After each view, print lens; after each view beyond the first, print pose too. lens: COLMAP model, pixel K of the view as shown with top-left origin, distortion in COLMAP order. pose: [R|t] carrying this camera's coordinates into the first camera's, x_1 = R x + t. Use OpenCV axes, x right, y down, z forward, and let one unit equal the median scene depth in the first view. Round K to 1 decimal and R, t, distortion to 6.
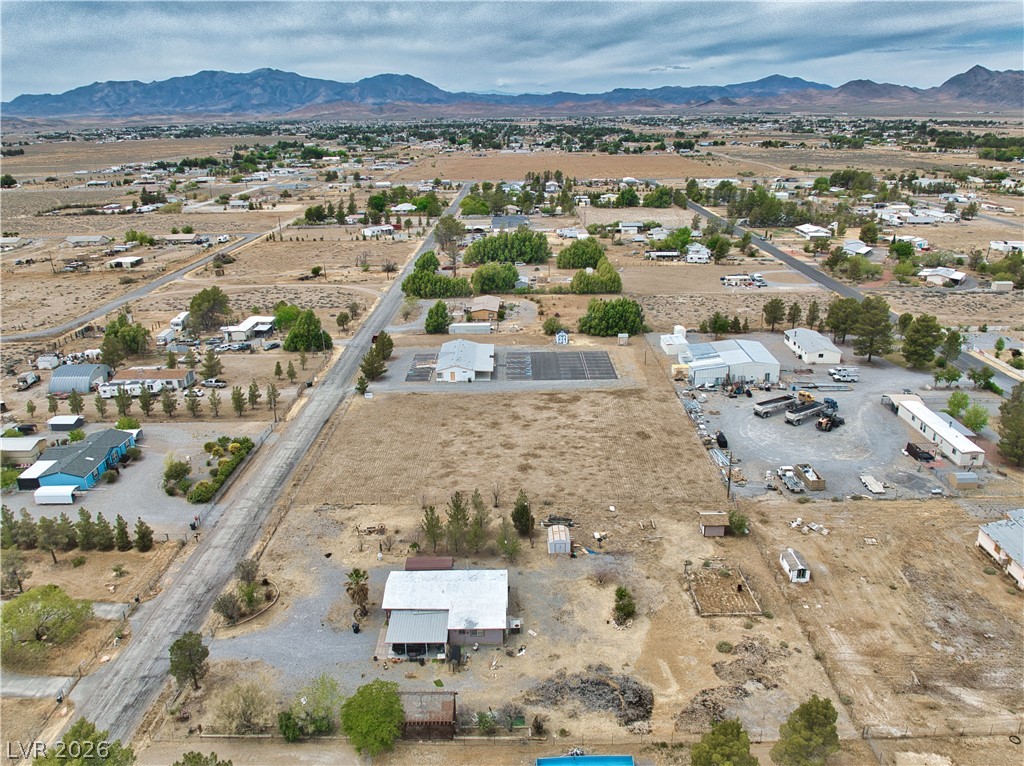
lens RADIAL K [[753.2, 0, 513.1], [0, 753.2, 375.8], [0, 0, 1]] dist [-0.041184, -0.002446]
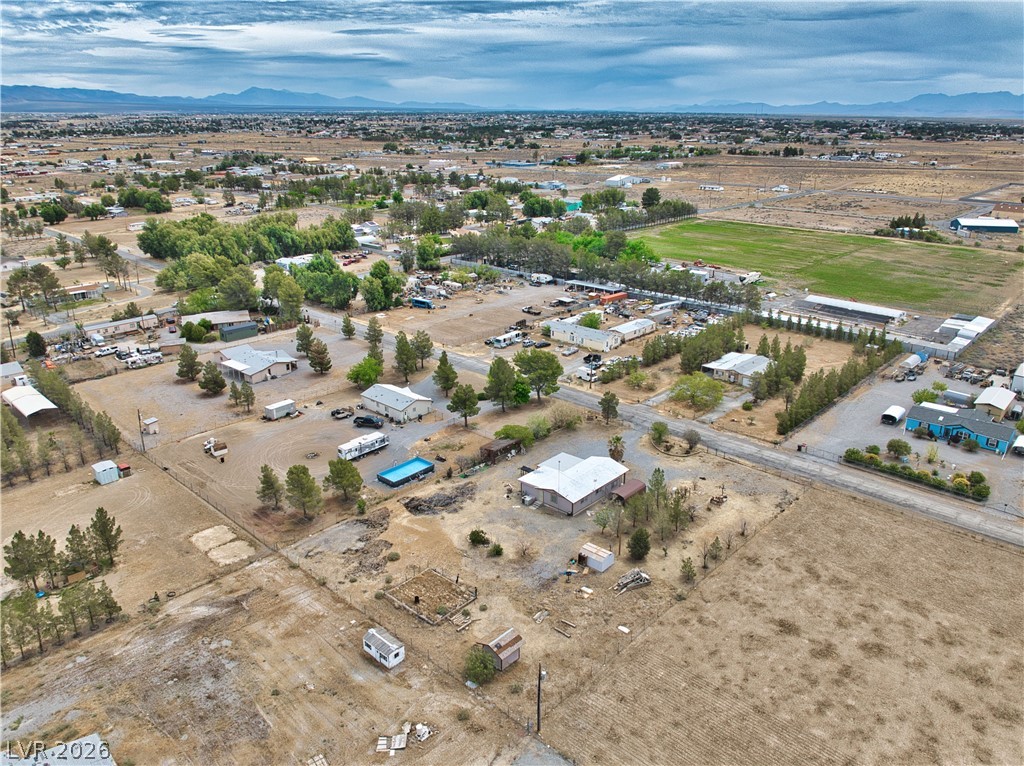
lens RADIAL K [[714.7, 0, 512.0], [0, 714.7, 381.0], [0, 0, 1]] dist [-0.060325, 0.001028]
pose [[-0.676924, 0.267582, -0.685693, 0.859946], [-0.232201, 0.806378, 0.543909, -0.534163], [0.698468, 0.527404, -0.483723, 1.527347]]
